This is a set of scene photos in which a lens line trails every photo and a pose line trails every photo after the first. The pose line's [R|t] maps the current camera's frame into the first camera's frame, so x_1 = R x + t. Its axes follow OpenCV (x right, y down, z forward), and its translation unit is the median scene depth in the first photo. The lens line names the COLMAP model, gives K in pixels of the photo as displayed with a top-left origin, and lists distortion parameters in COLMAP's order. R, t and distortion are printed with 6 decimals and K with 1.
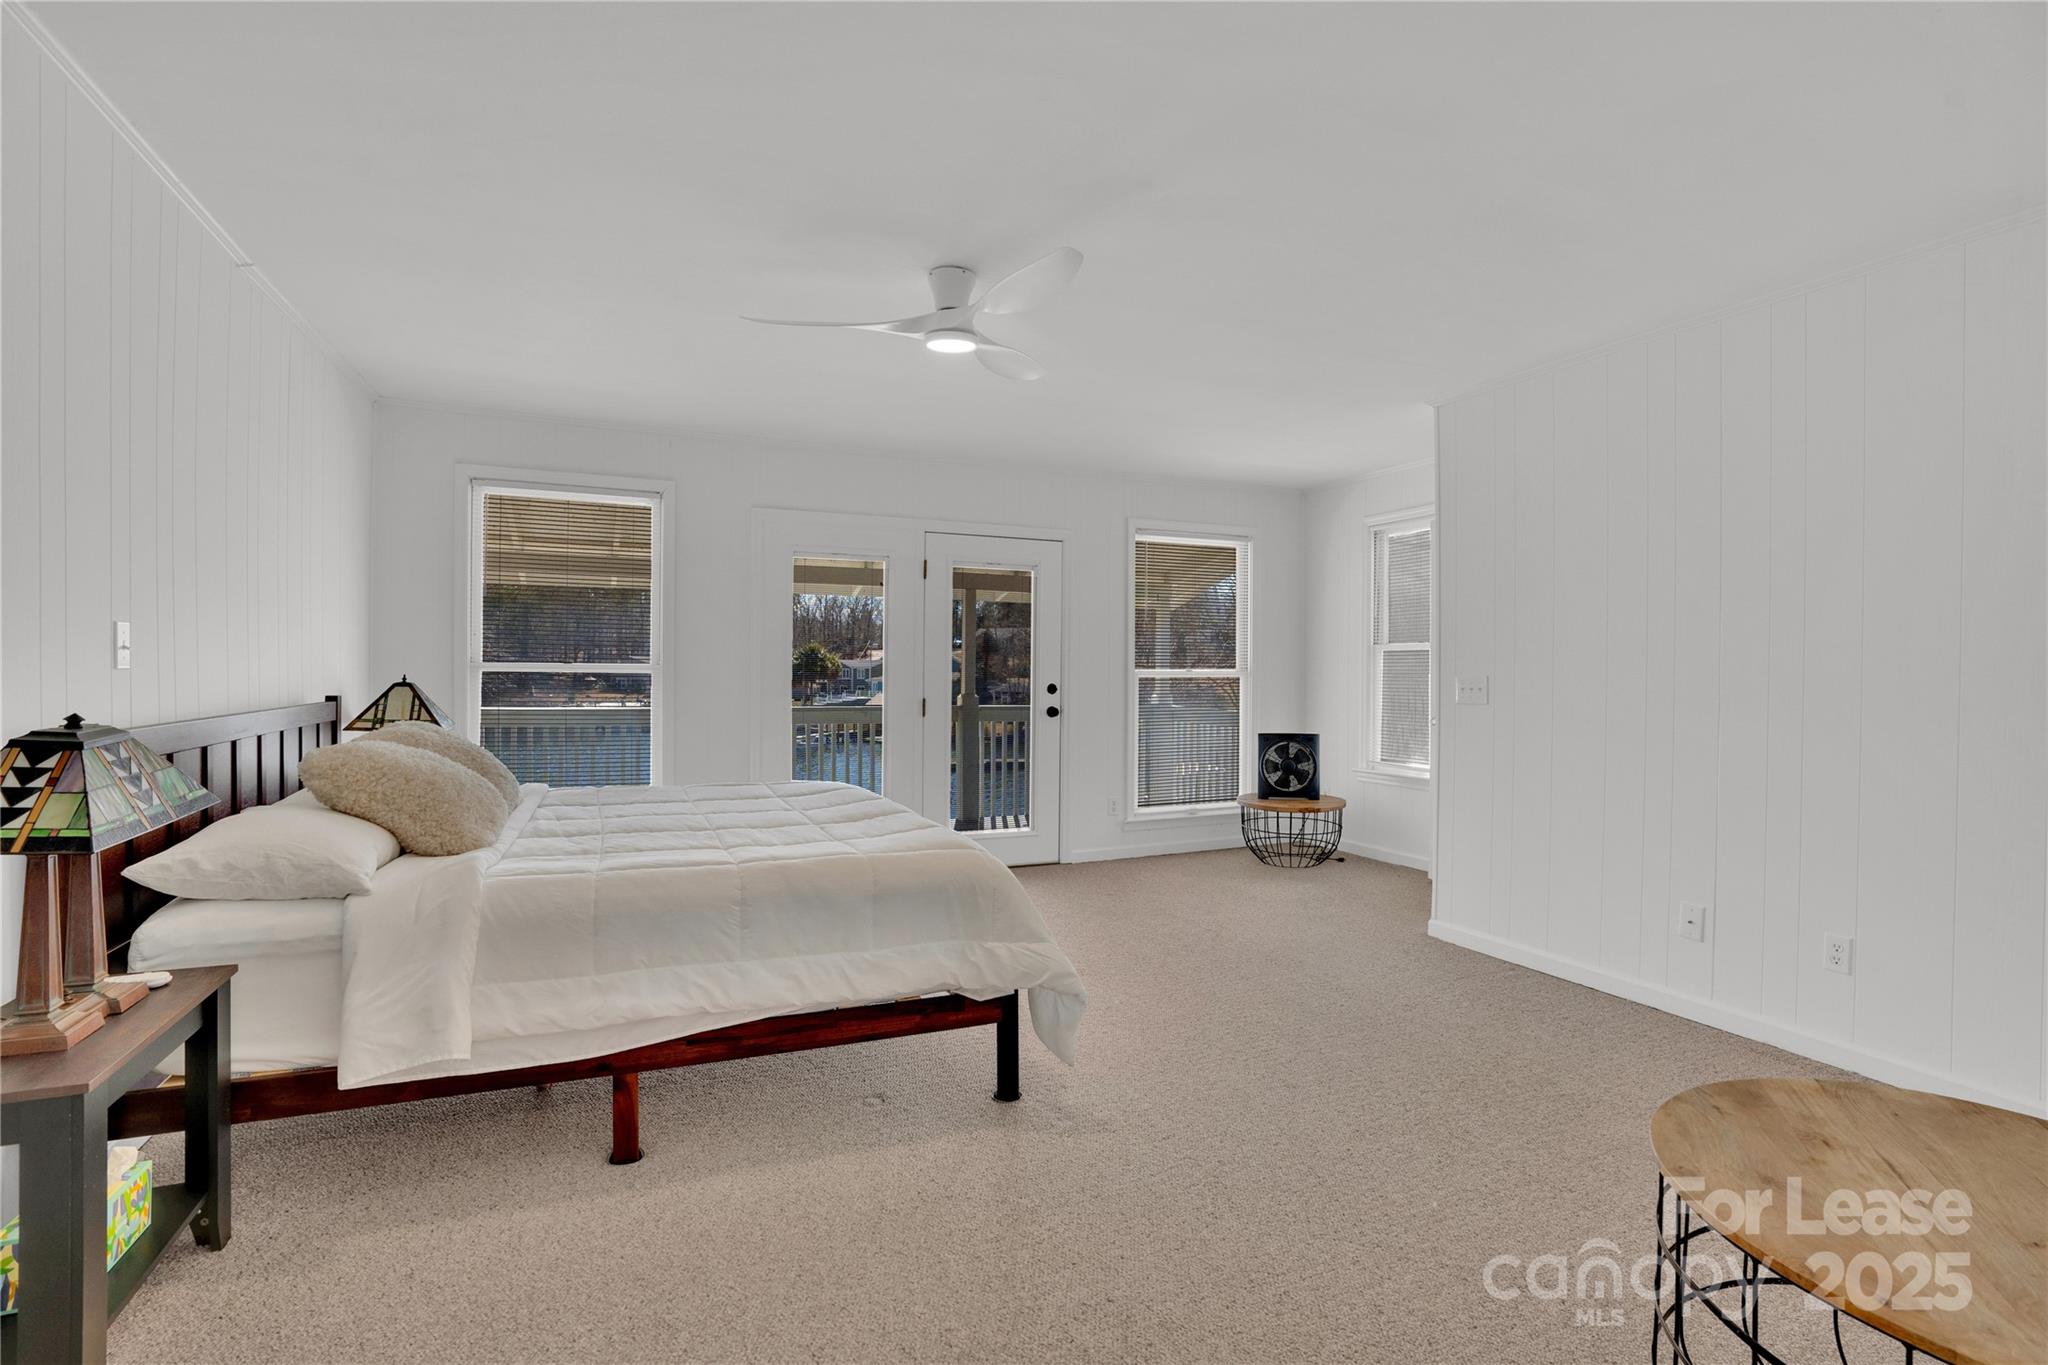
lens RADIAL K [[976.8, 0, 1021.4], [0, 976.8, 670.0], [0, 0, 1]] dist [-0.073056, 0.032237]
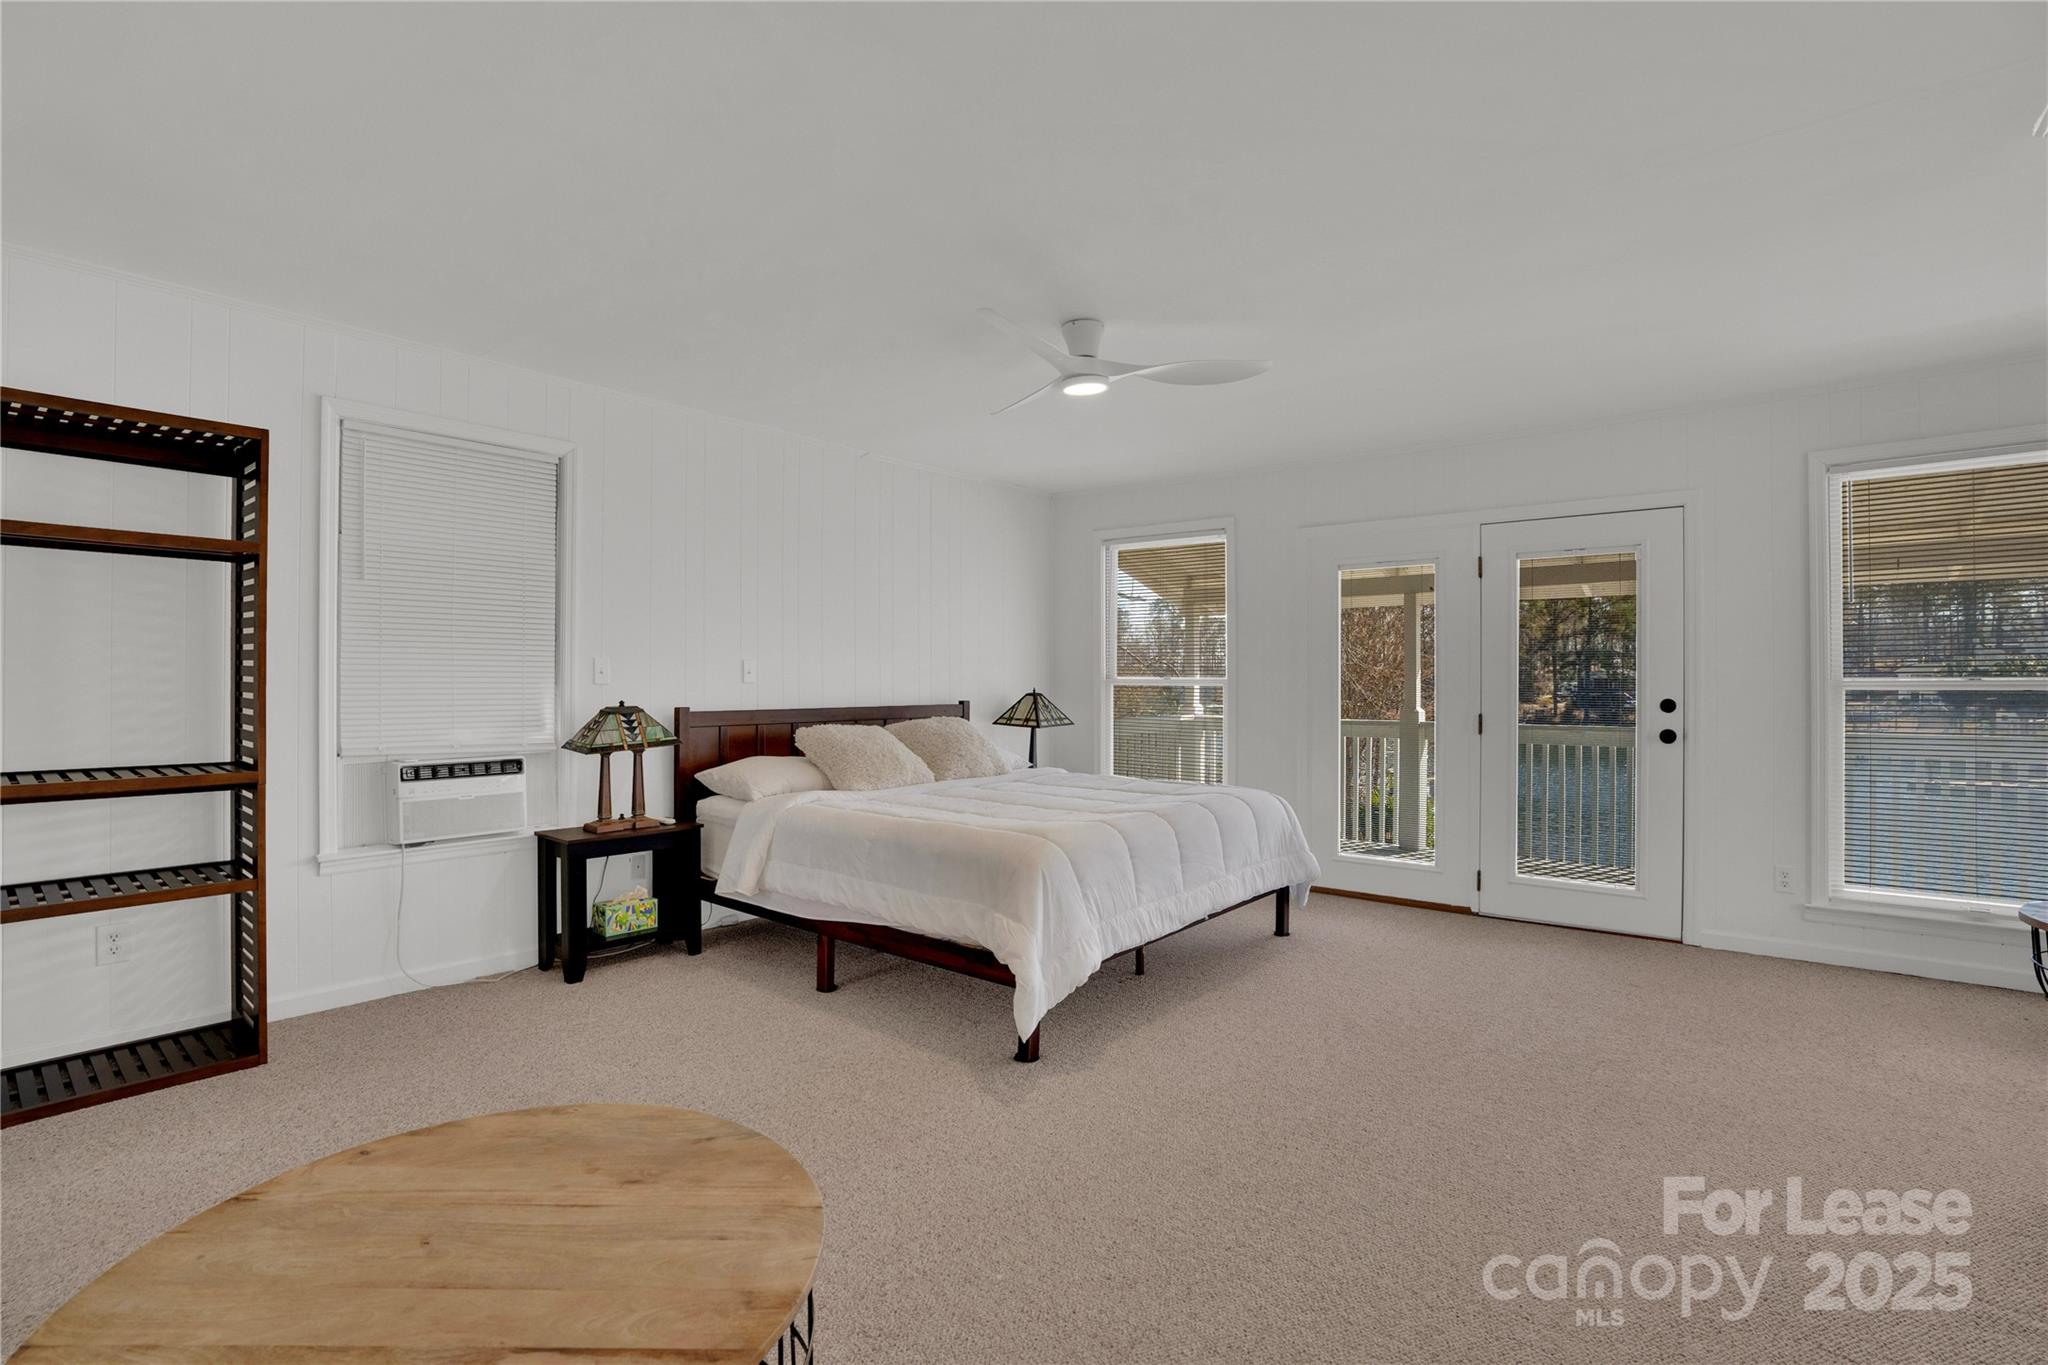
lens RADIAL K [[976.8, 0, 1021.4], [0, 976.8, 670.0], [0, 0, 1]] dist [-0.073056, 0.032237]
pose [[0.436679, -0.020139, -0.899392, 0.746139], [0.001223, 0.999762, -0.021793, 0.011398], [0.899617, 0.008416, 0.436599, 0.372487]]
